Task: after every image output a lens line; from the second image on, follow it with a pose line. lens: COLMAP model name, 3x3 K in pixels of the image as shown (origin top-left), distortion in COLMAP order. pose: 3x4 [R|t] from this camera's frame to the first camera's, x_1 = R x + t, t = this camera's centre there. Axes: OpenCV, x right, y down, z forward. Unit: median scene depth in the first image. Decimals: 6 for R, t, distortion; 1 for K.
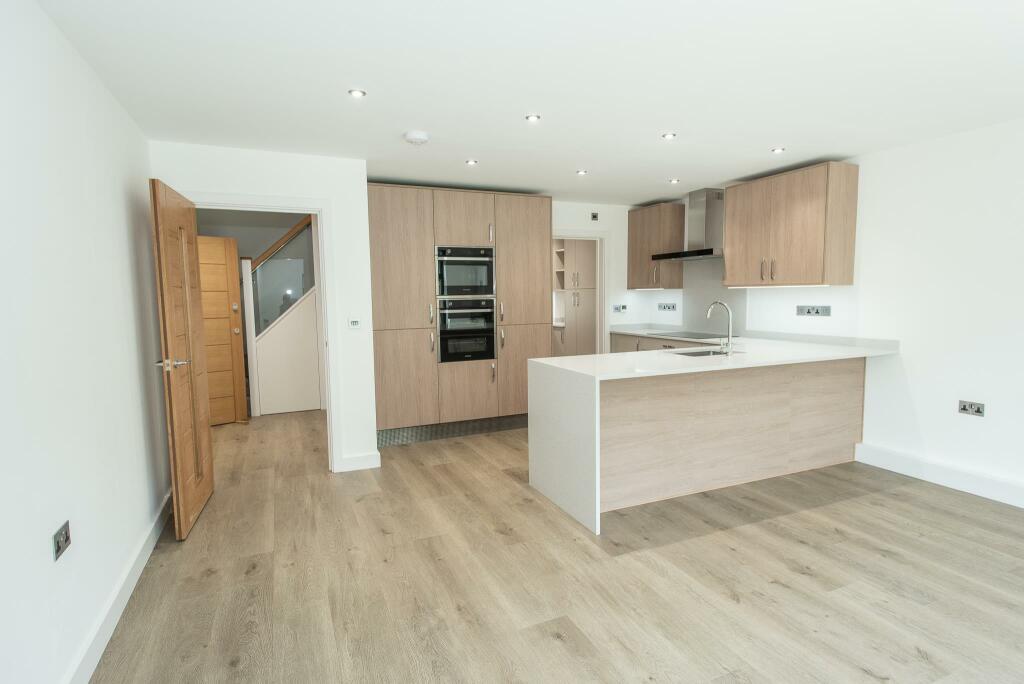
lens RADIAL K [[577.7, 0, 512.0], [0, 577.7, 342.0], [0, 0, 1]] dist [-0.000705, 0.000008]
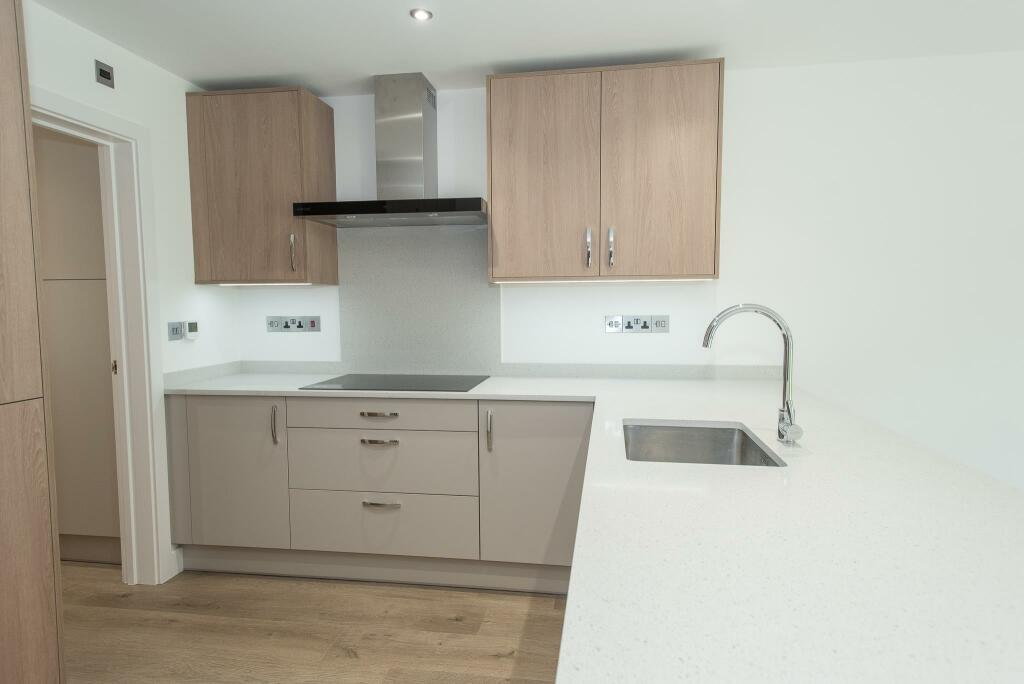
lens RADIAL K [[577.7, 0, 512.0], [0, 577.7, 342.0], [0, 0, 1]] dist [-0.000705, 0.000008]
pose [[0.519925, -0.050410, 0.852723, -0.038524], [0.069712, 0.997431, 0.016460, -0.042676], [-0.851362, 0.050887, 0.522104, 0.625581]]
